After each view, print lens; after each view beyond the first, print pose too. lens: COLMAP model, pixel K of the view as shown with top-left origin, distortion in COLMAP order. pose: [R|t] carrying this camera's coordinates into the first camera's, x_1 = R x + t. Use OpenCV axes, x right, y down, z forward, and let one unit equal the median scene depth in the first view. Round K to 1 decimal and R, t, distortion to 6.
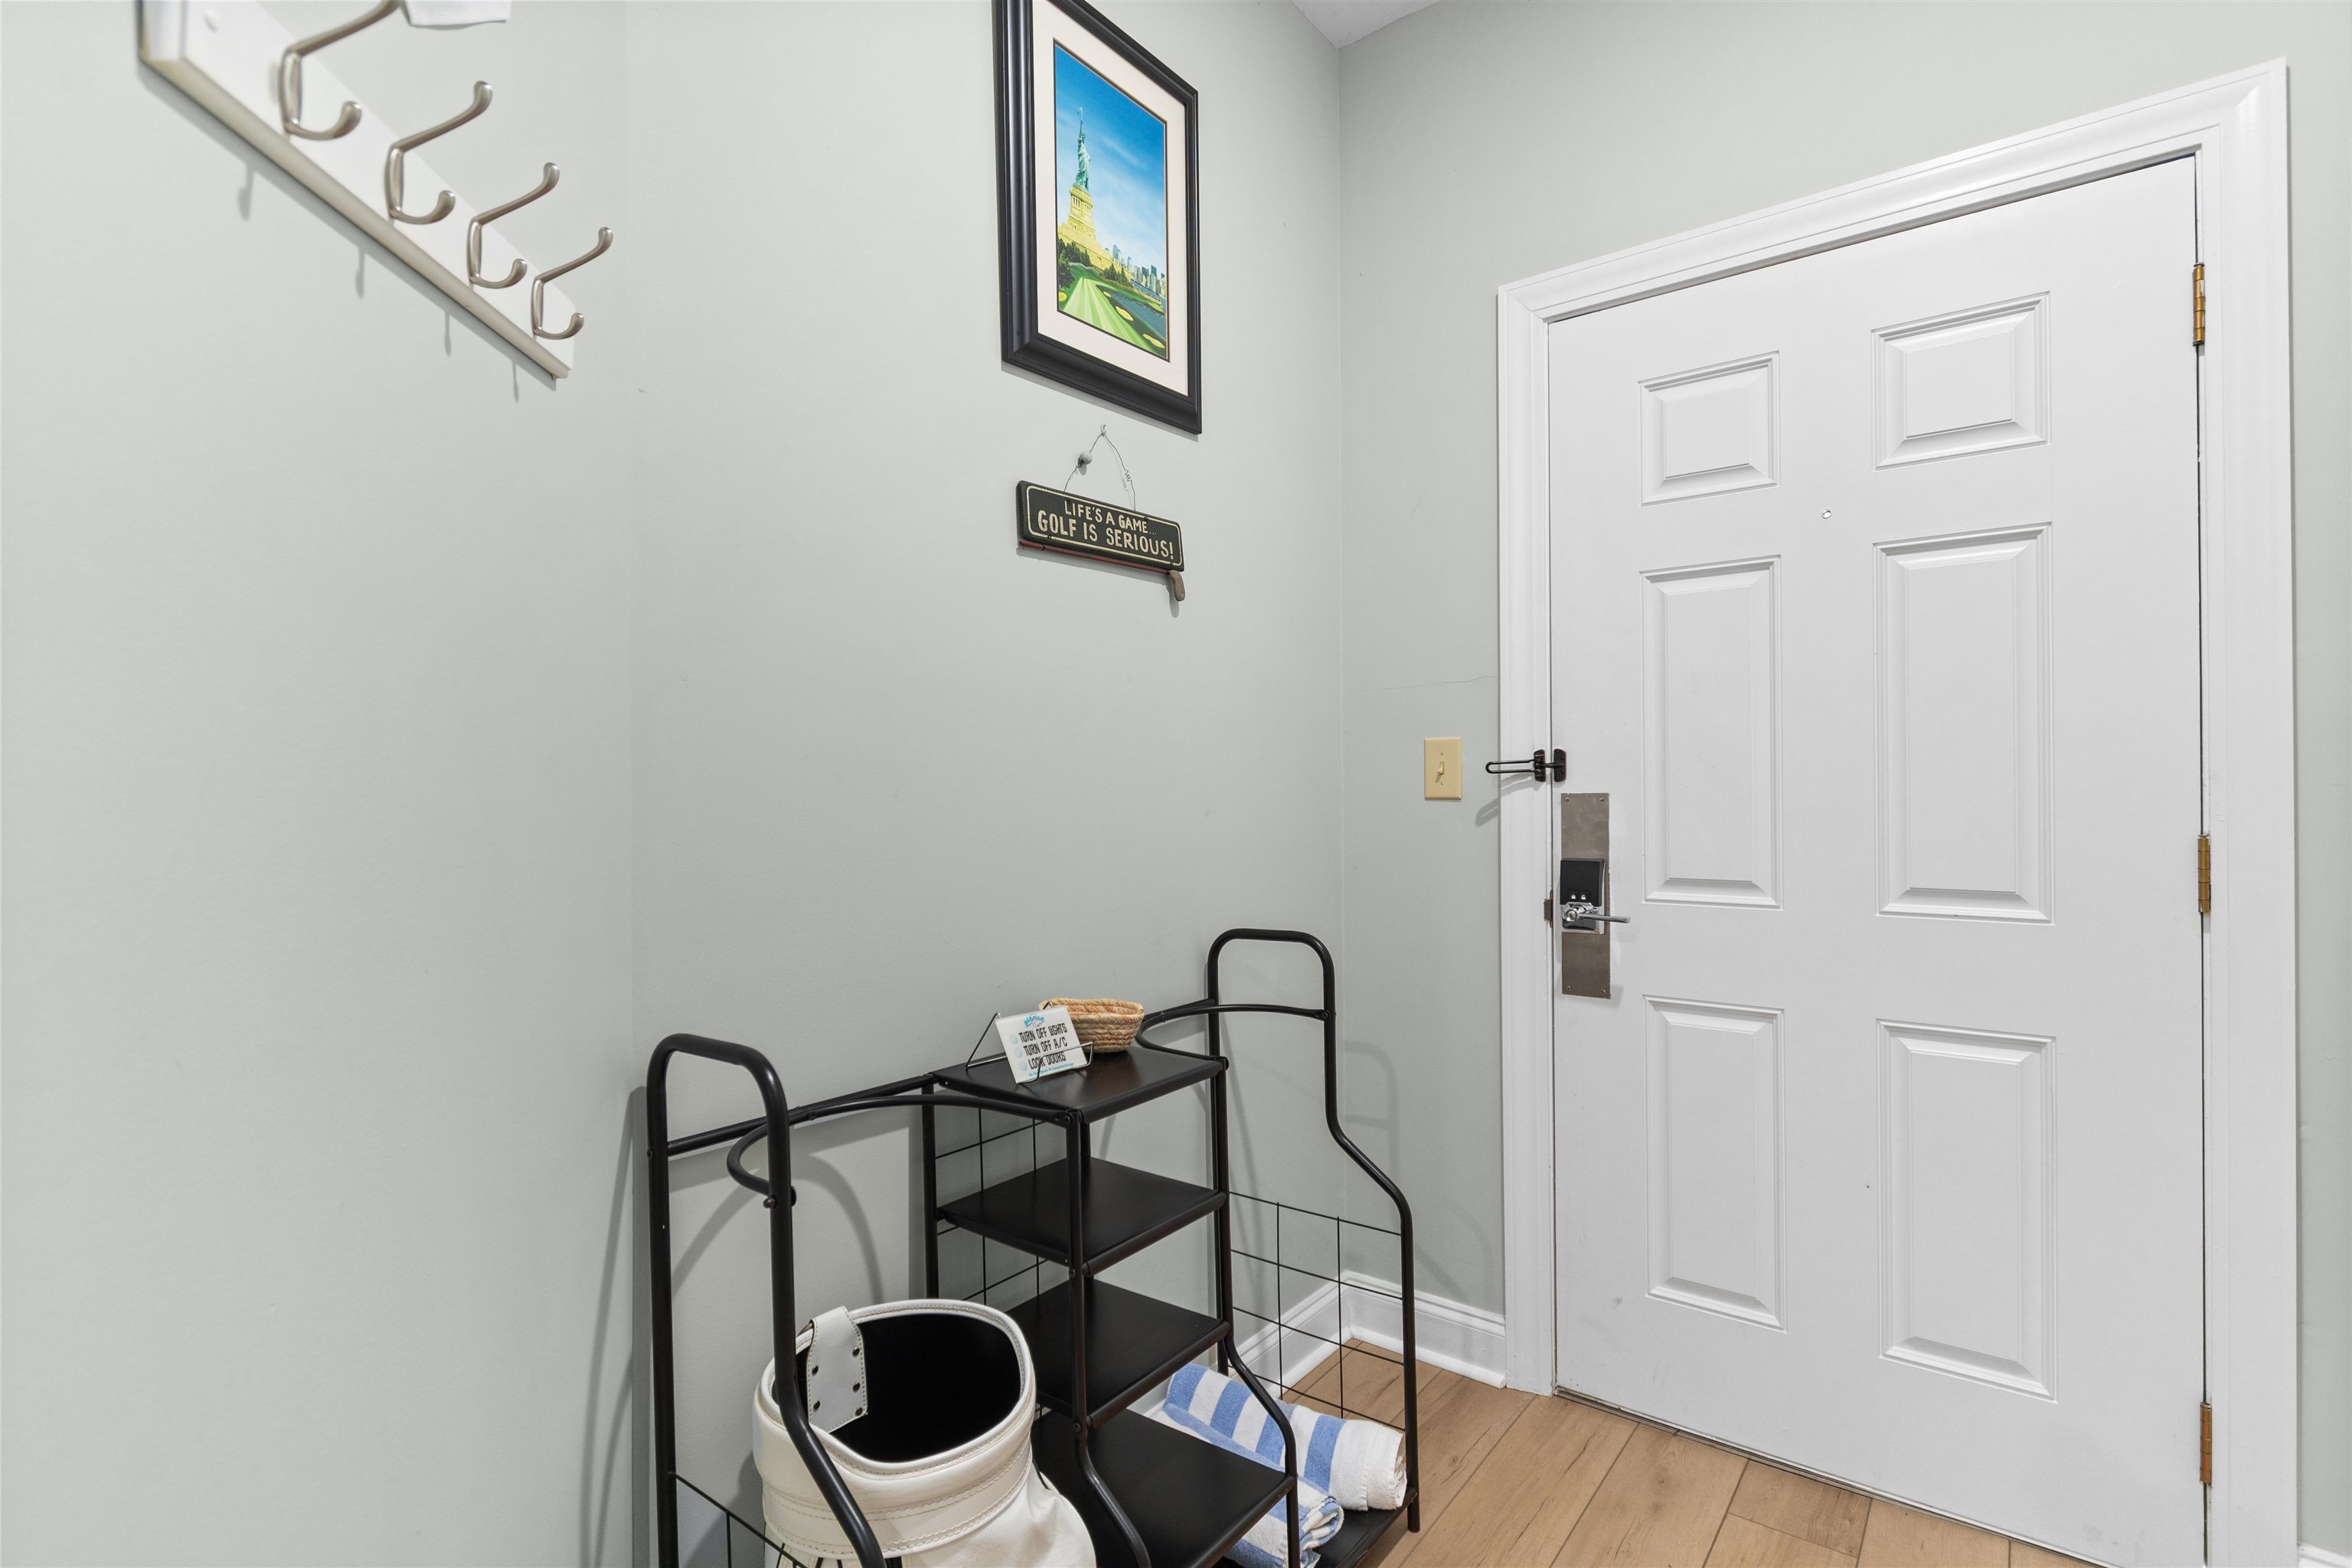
lens RADIAL K [[1101.6, 0, 1183.4], [0, 1101.6, 783.7], [0, 0, 1]] dist [-0.000950, -0.000519]
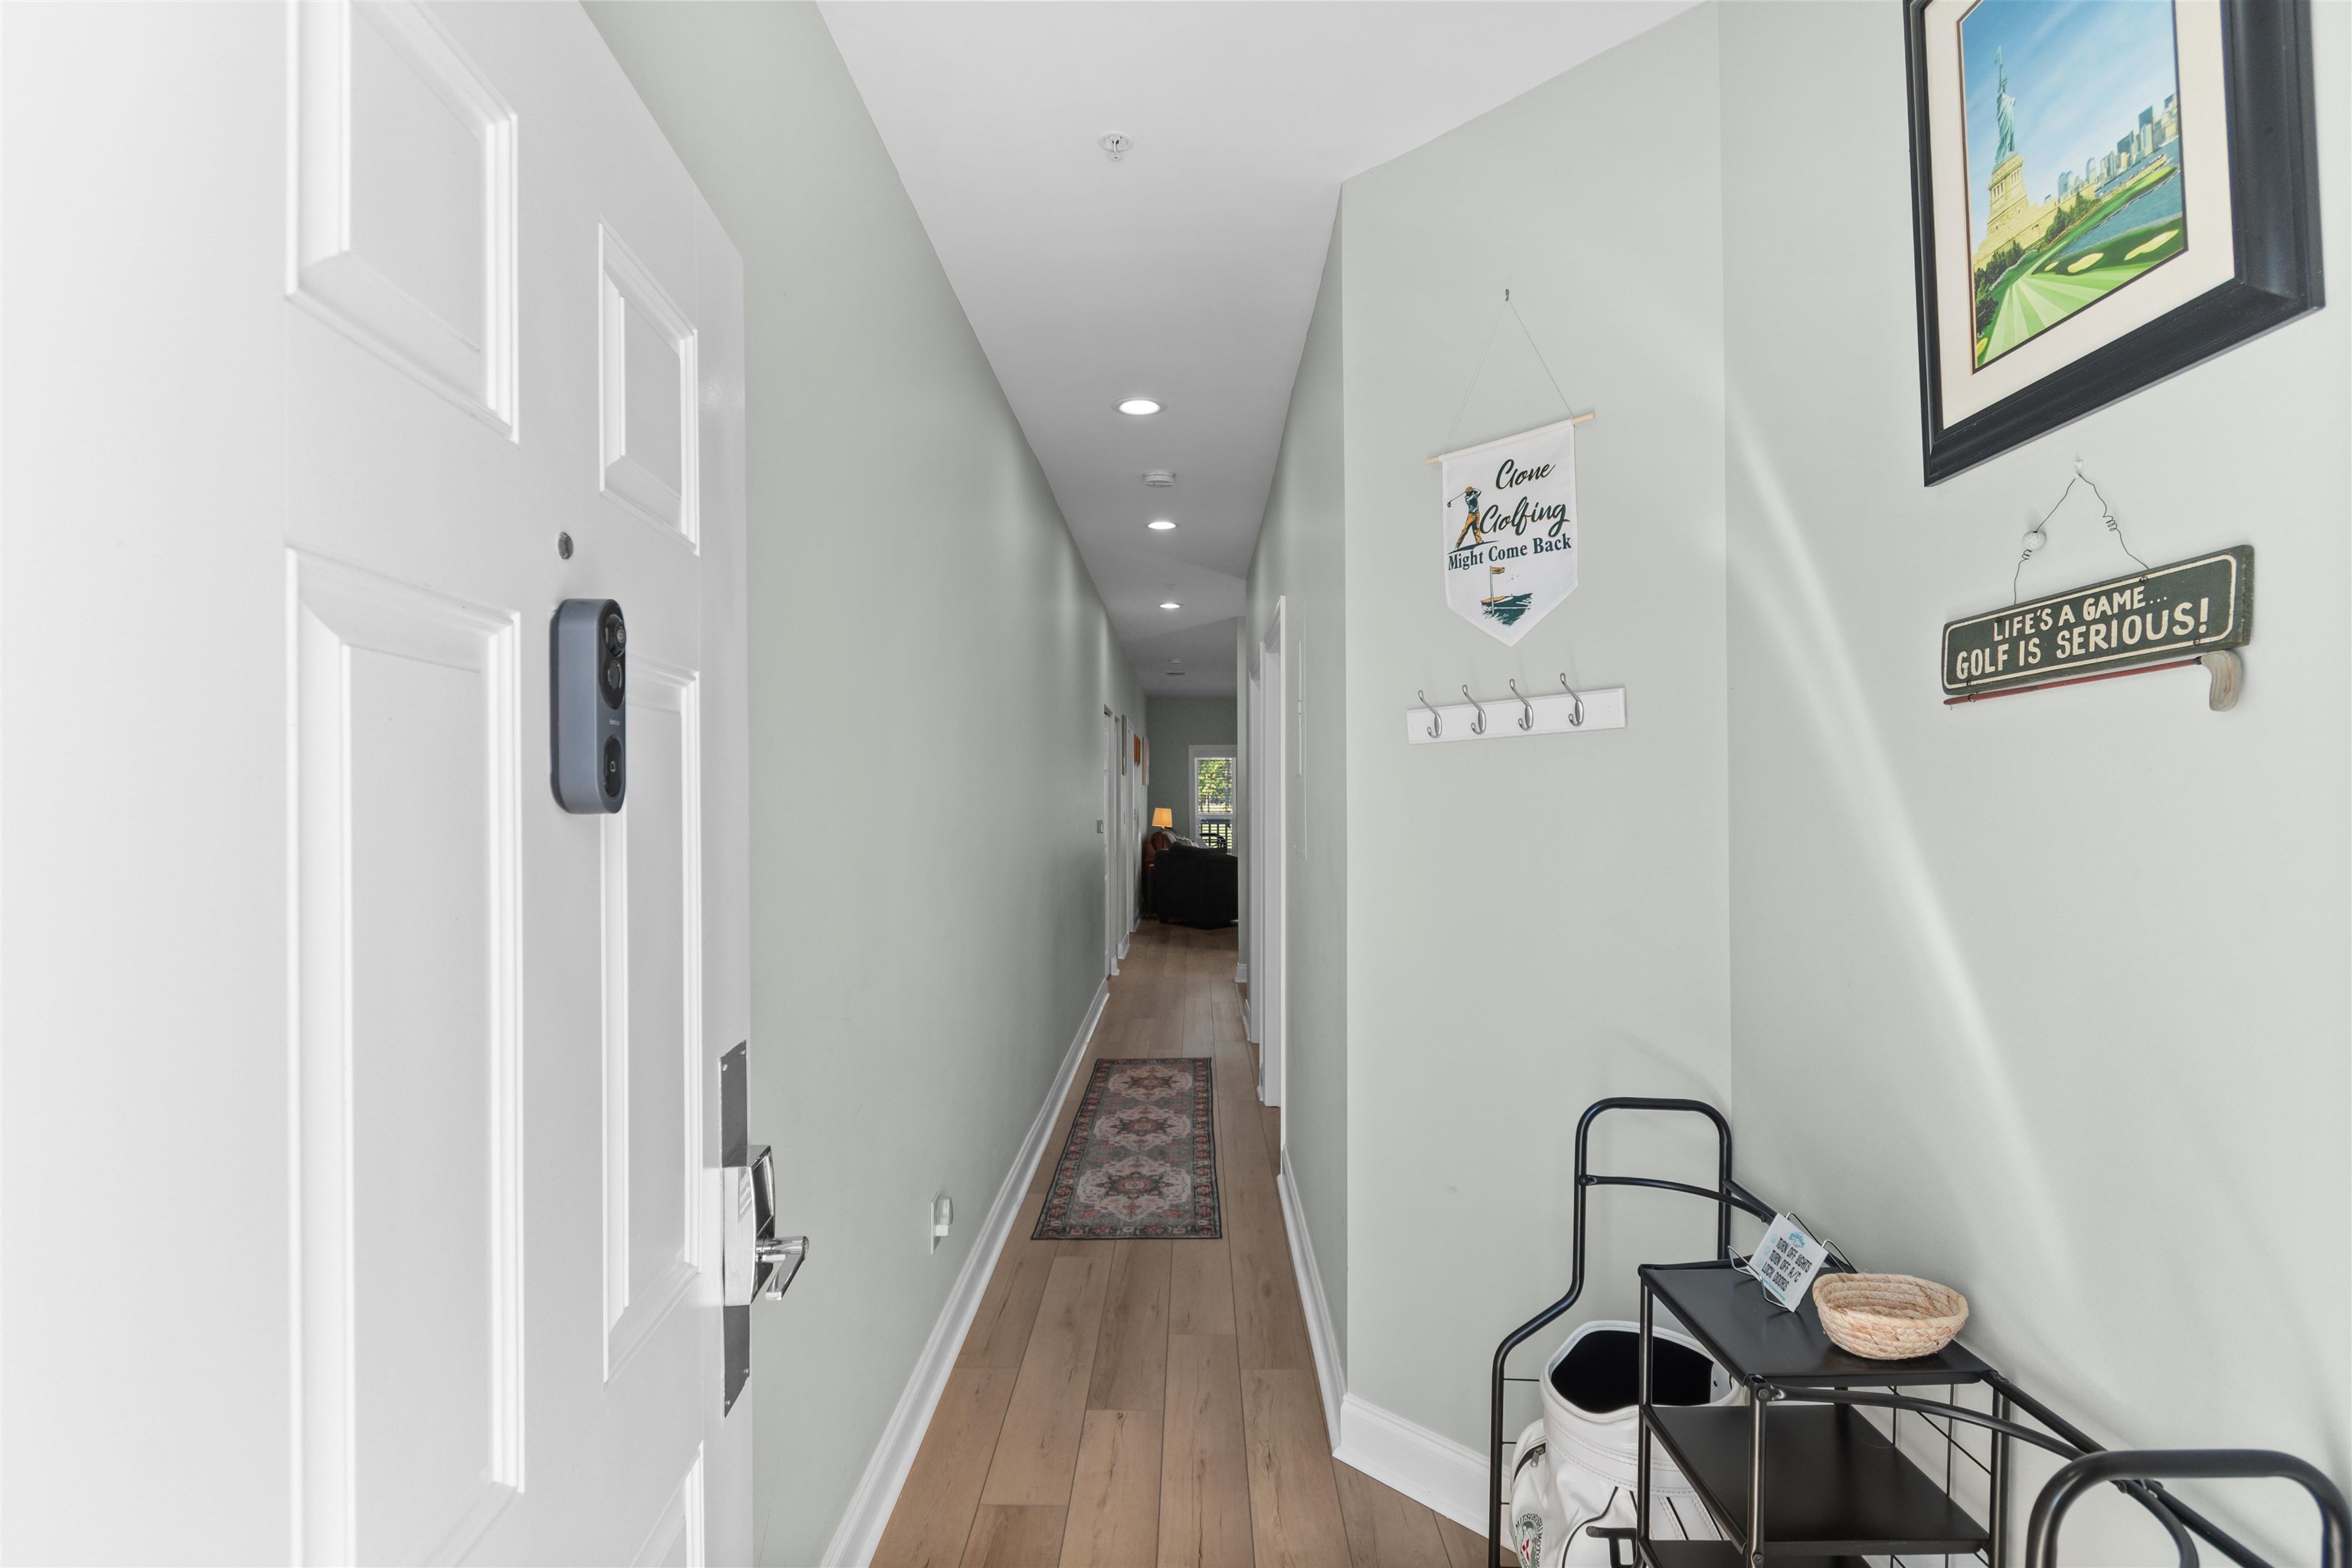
lens RADIAL K [[1165.8, 0, 1176.0], [0, 1165.8, 784.0], [0, 0, 1]] dist [0.000377, -0.000091]
pose [[-0.805619, 0.003025, -0.592427, 0.736105], [0.011066, 0.999889, -0.009944, -0.143872], [0.592331, -0.014567, -0.805563, 1.235946]]
